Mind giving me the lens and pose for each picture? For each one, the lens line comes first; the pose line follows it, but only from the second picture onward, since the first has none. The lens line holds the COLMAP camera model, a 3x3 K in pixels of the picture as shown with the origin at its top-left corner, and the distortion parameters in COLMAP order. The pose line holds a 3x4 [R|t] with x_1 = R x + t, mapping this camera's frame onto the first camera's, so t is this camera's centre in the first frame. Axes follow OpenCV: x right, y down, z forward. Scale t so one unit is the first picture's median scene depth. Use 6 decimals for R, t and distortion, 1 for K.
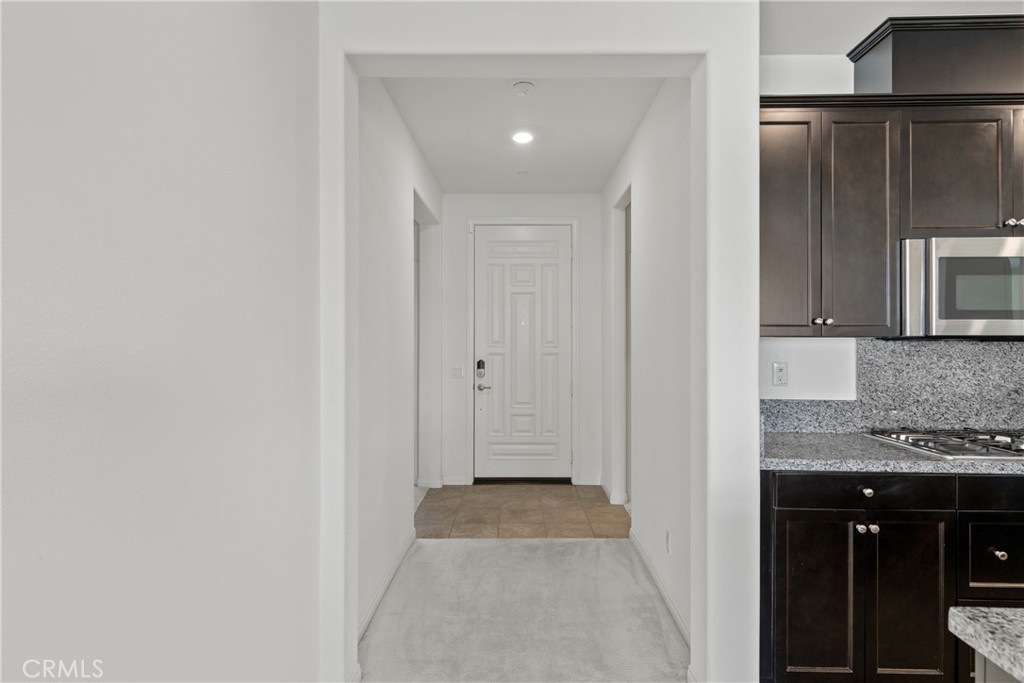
lens RADIAL K [[586.0, 0, 510.0], [0, 586.0, 338.7], [0, 0, 1]] dist [0.001984, 0.000387]
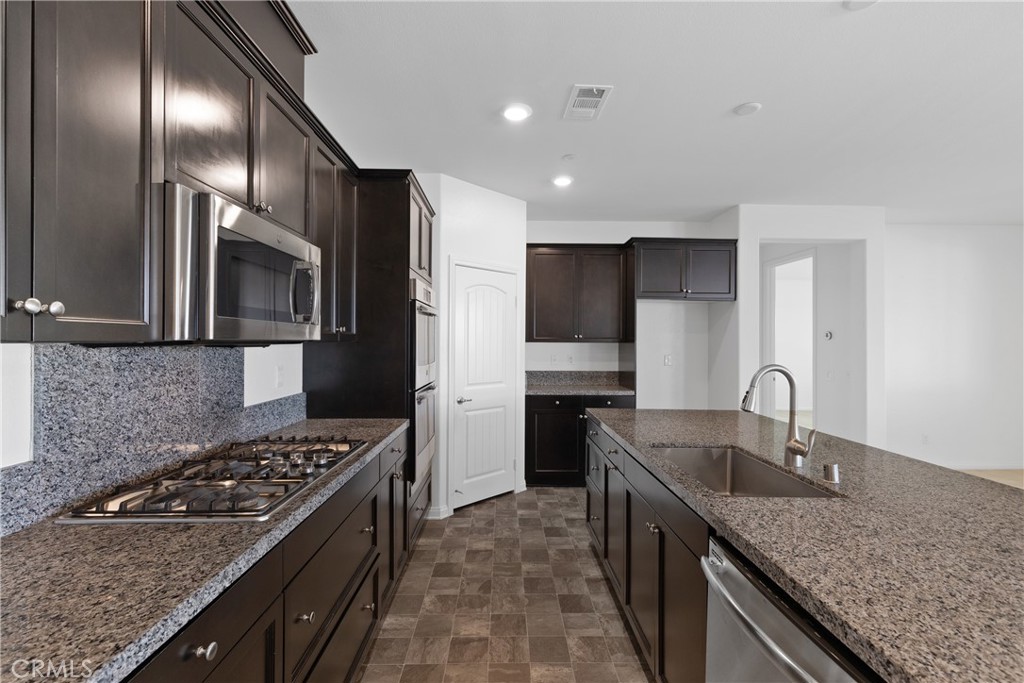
lens RADIAL K [[461.8, 0, 511.4], [0, 461.8, 337.7], [0, 0, 1]] dist [0.000123, 0.000169]
pose [[-0.037733, 0.006544, 0.999266, 0.158546], [0.000736, 0.999978, -0.006521, -0.003205], [-0.999288, 0.000489, -0.037737, 0.589045]]
